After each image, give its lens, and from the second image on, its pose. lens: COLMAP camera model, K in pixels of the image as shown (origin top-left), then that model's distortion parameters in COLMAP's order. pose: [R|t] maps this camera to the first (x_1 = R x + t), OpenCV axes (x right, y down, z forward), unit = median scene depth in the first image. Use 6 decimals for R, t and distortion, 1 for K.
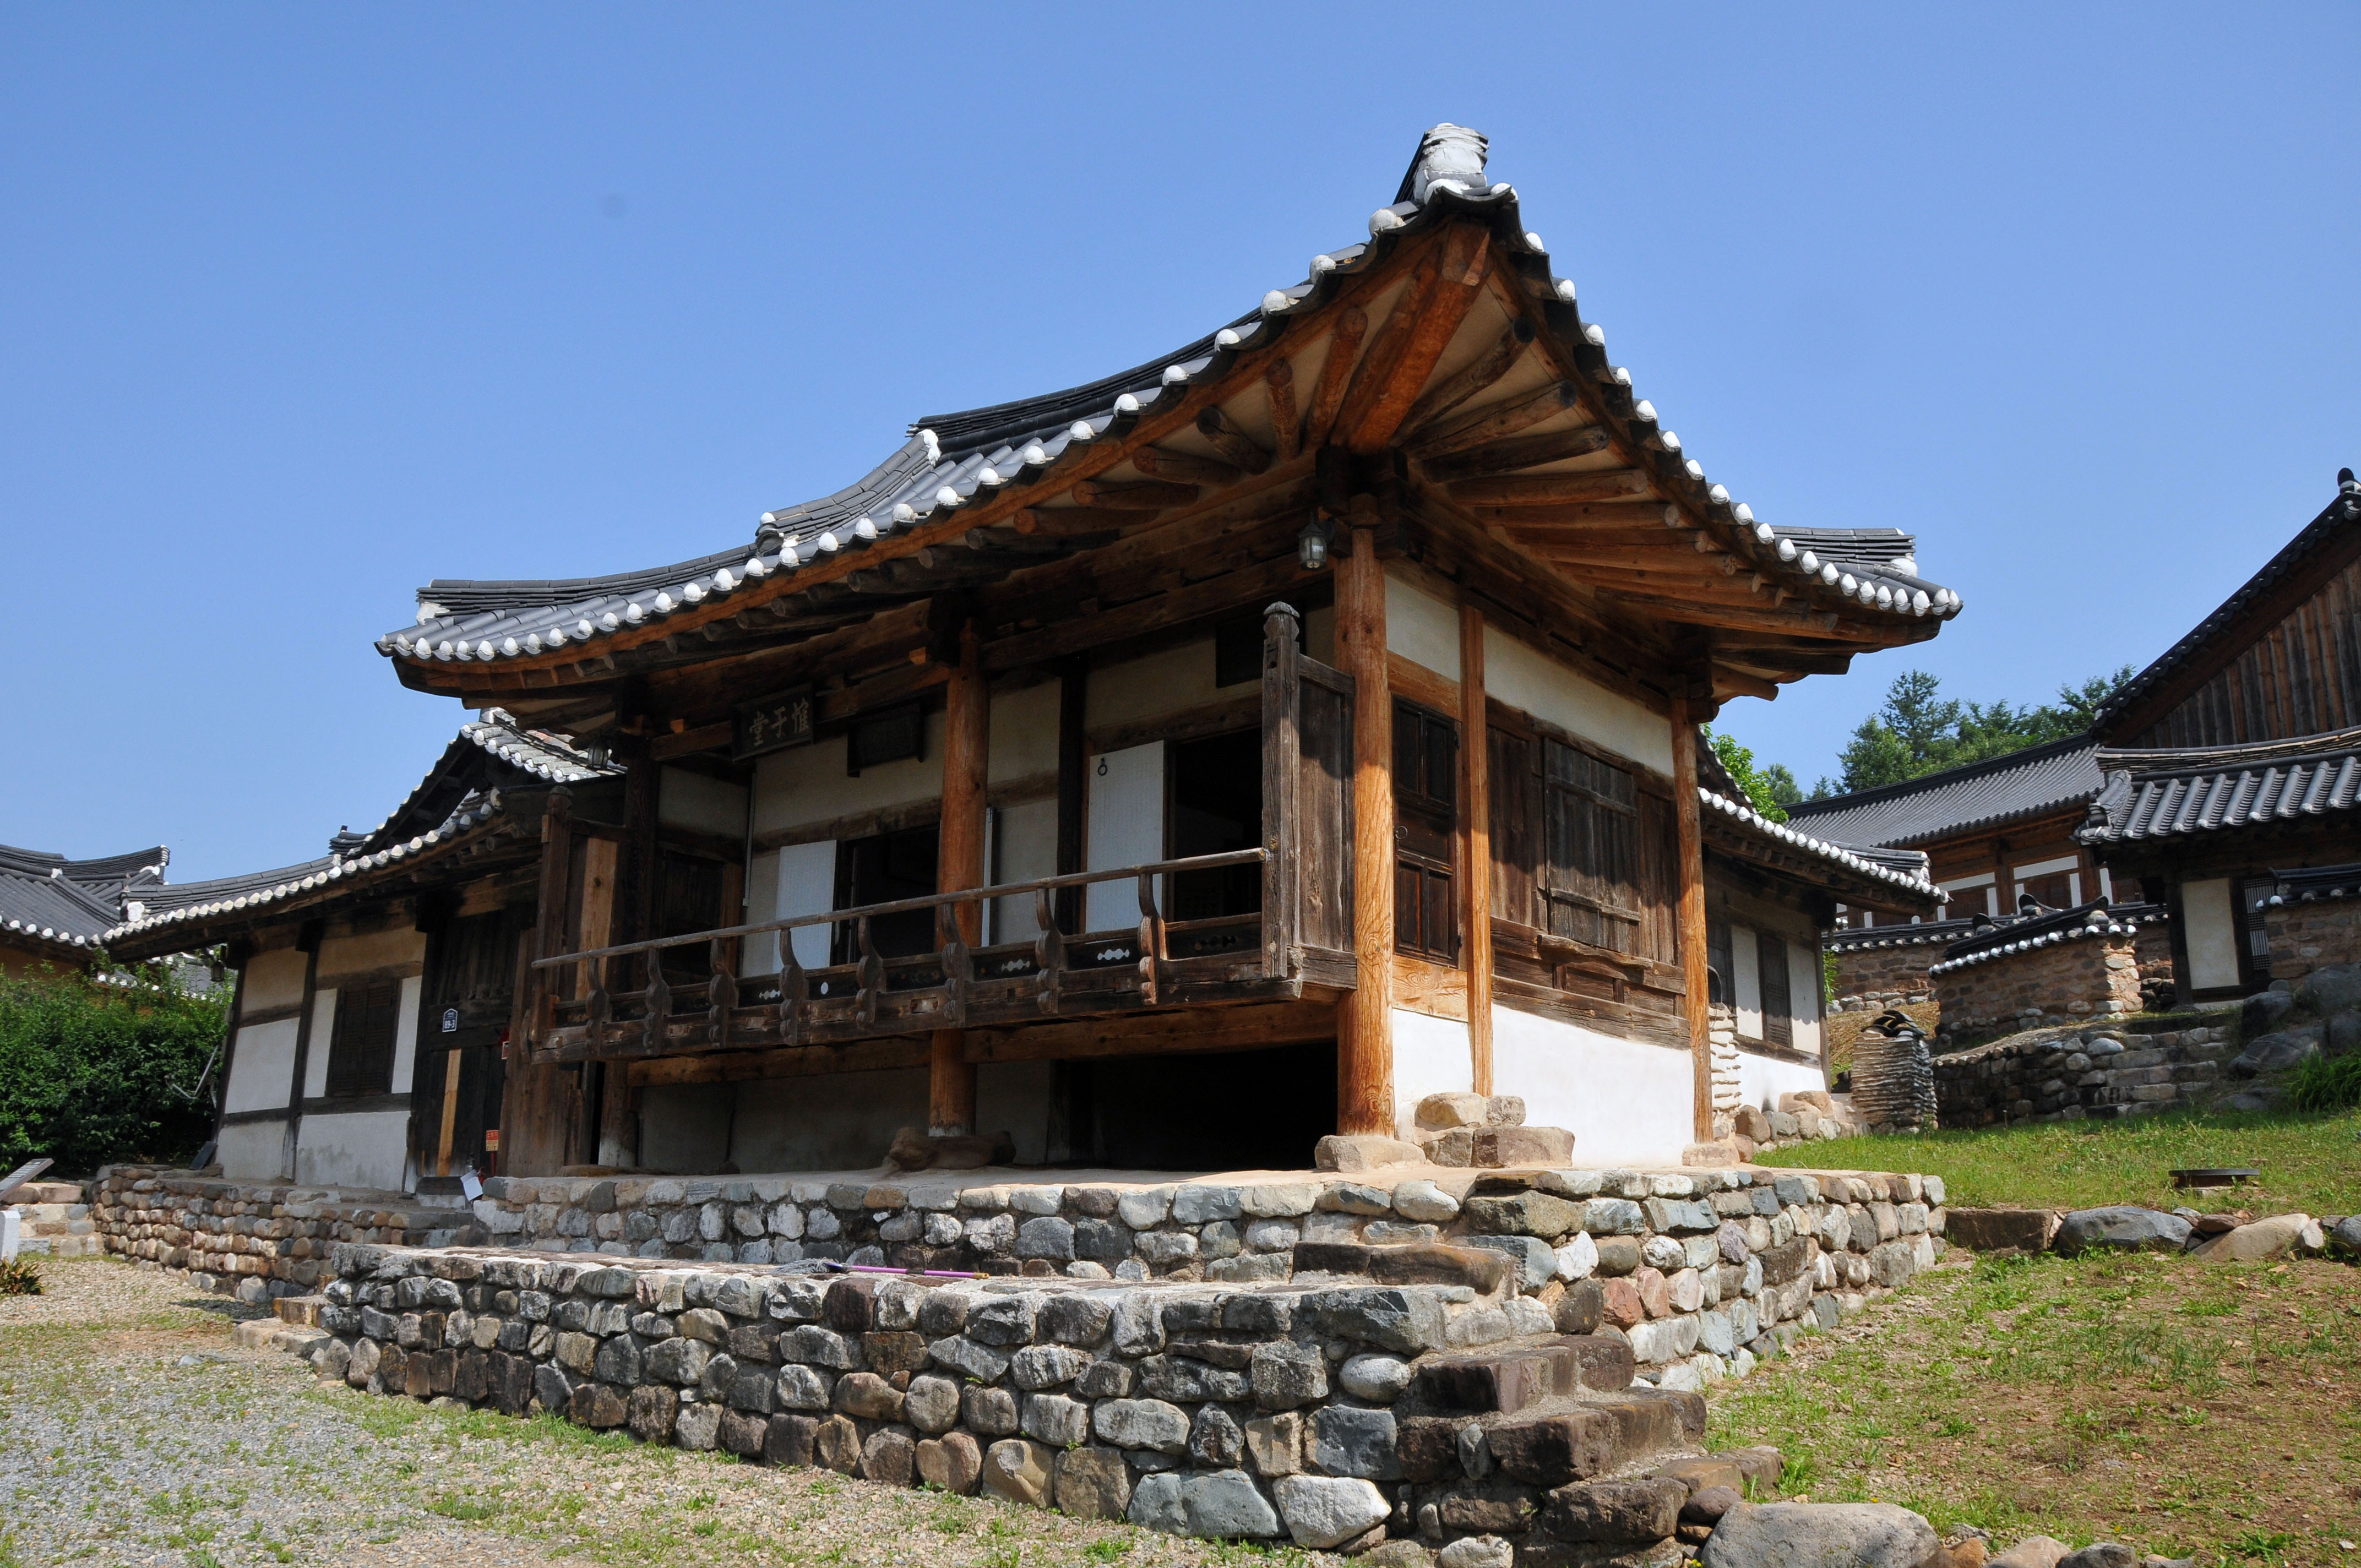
lens RADIAL K [[1937.0, 0, 1181.0], [0, 1937.0, 829.4], [0, 0, 1]] dist [-0.164258, 0.124758]
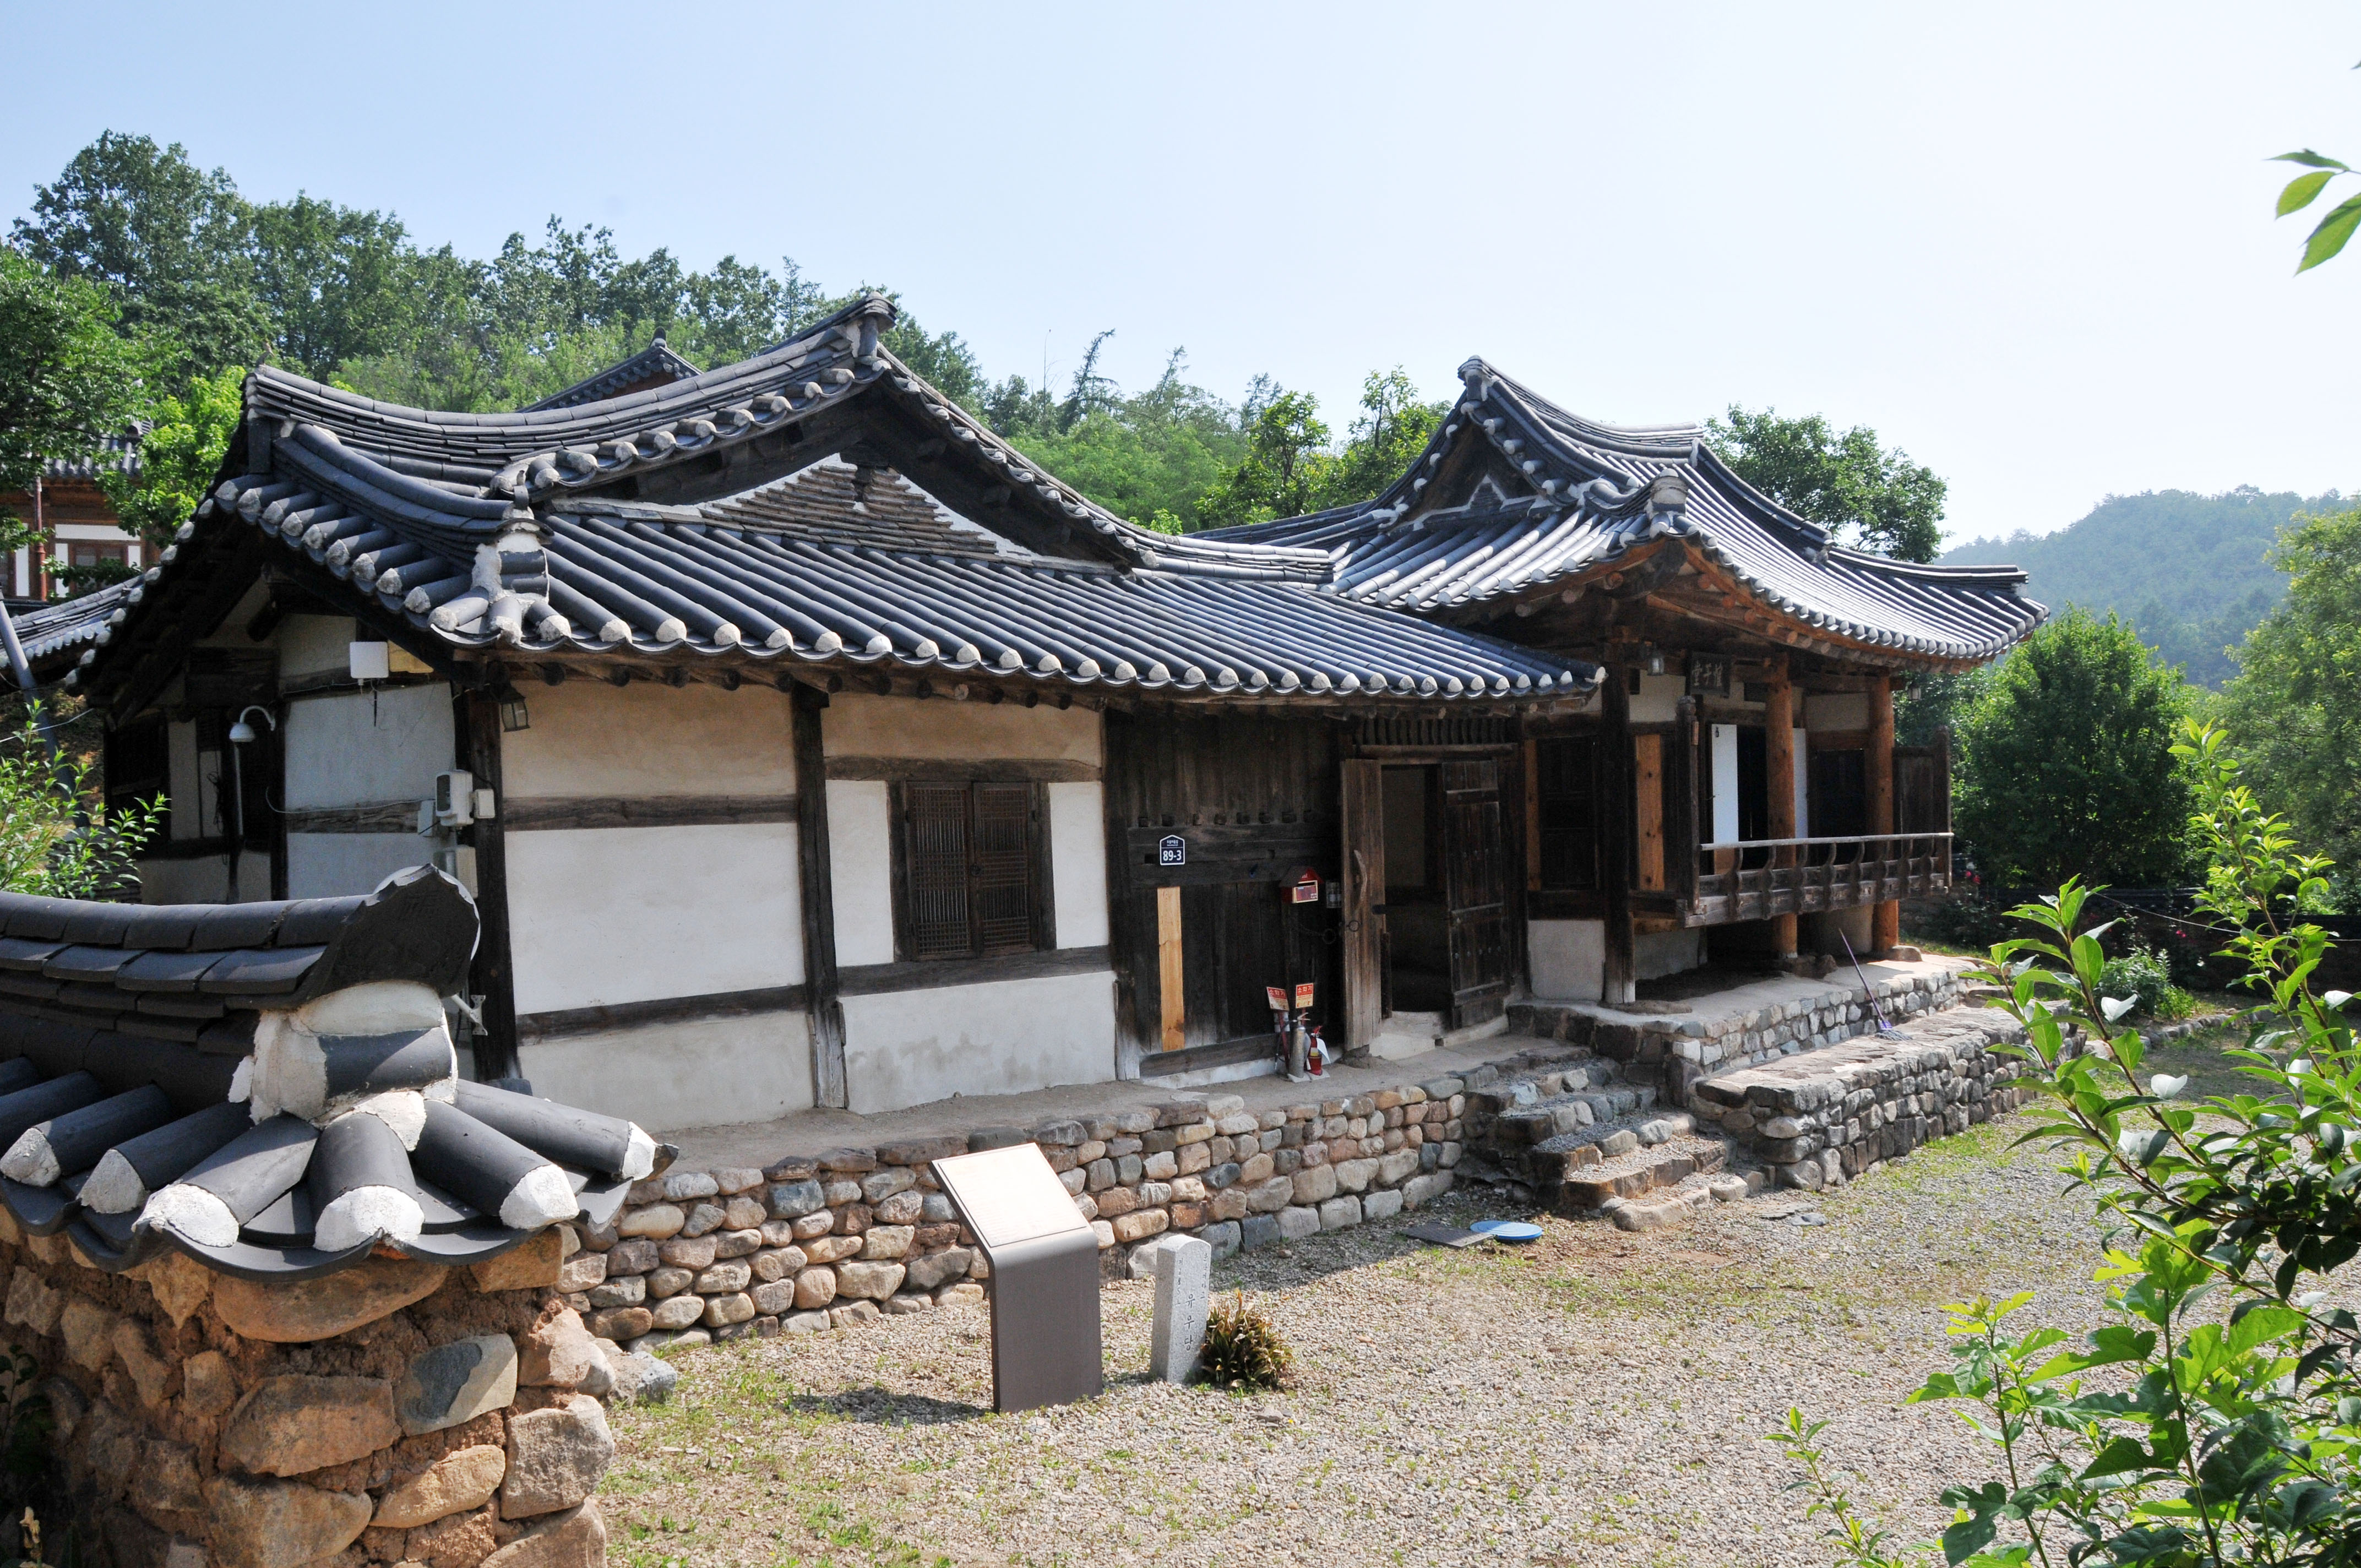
lens RADIAL K [[1937.0, 0, 1181.0], [0, 1937.0, 829.4], [0, 0, 1]] dist [-0.164258, 0.124758]
pose [[-0.014076, -0.027726, 0.999516, -1.138344], [-0.203204, 0.978835, 0.024291, 0.070198], [-0.979035, -0.202764, -0.019412, 0.980106]]
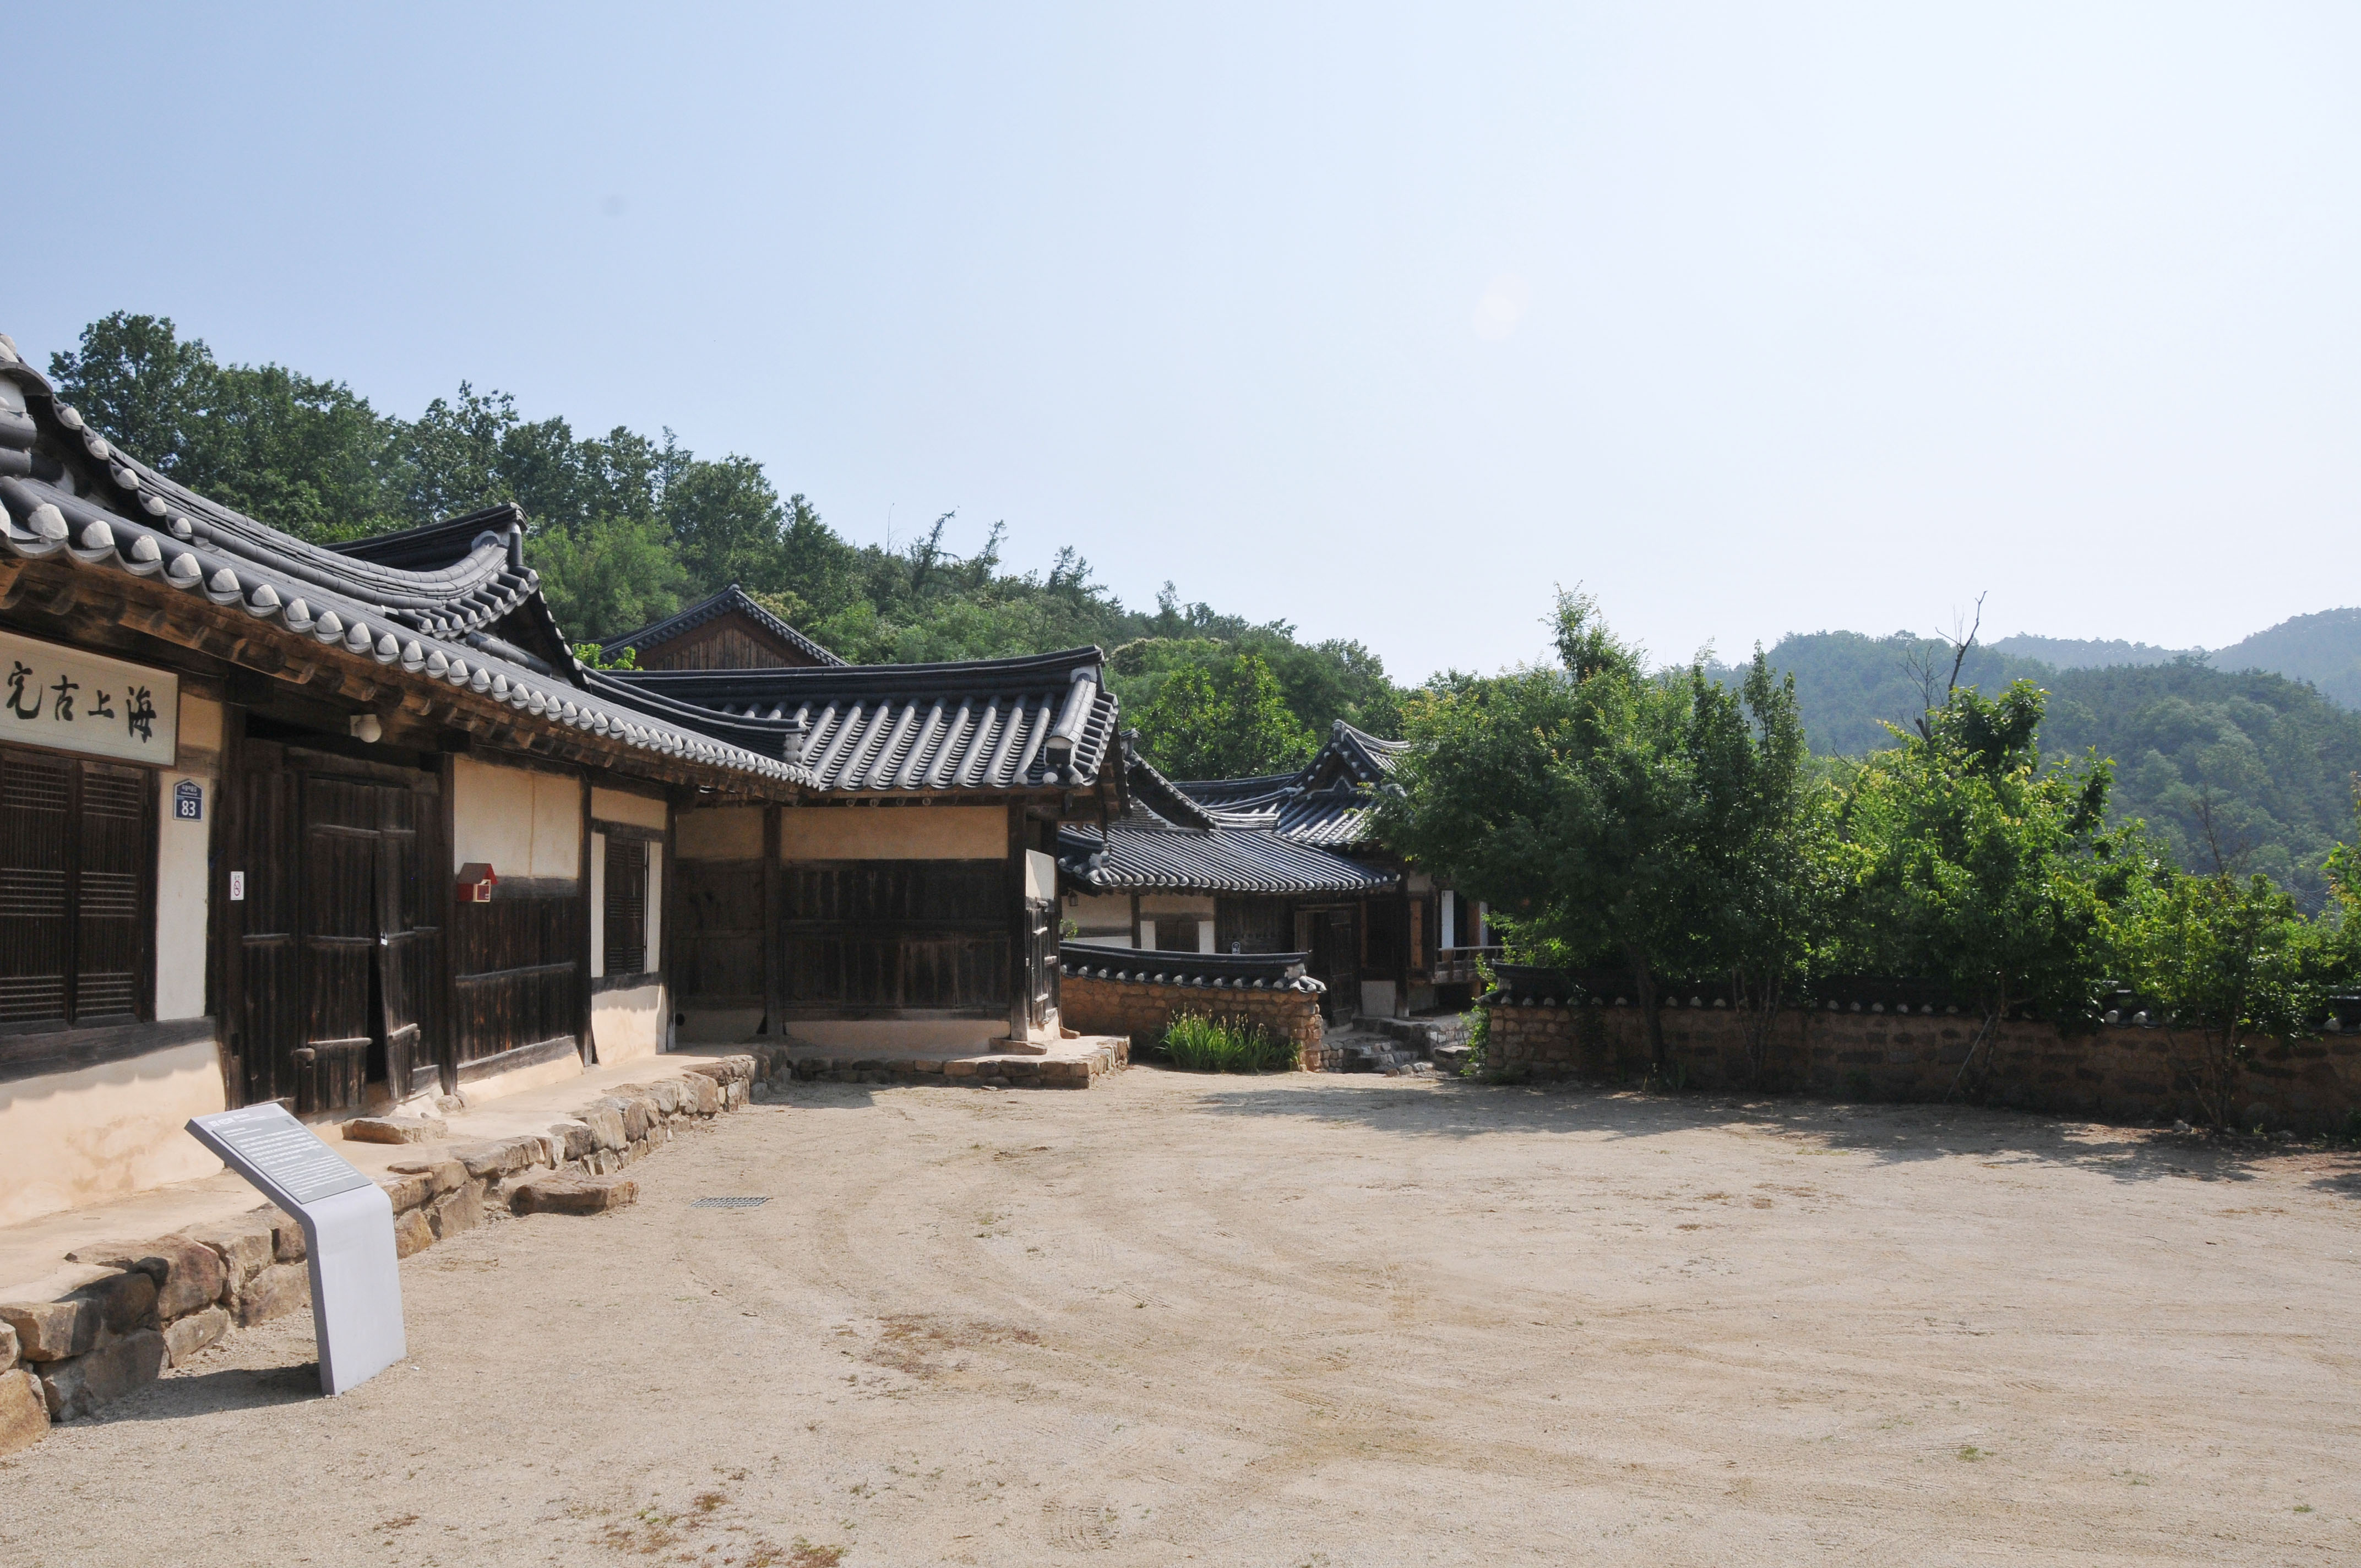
lens RADIAL K [[1843.1, 0, 1180.2], [0, 1843.1, 830.0], [0, 0, 1]] dist [-0.162600, 0.109675]
pose [[-0.150337, 0.021712, 0.988396, -2.289649], [-0.223699, 0.973083, -0.055400, 0.099868], [-0.962994, -0.229432, -0.141433, 1.339006]]
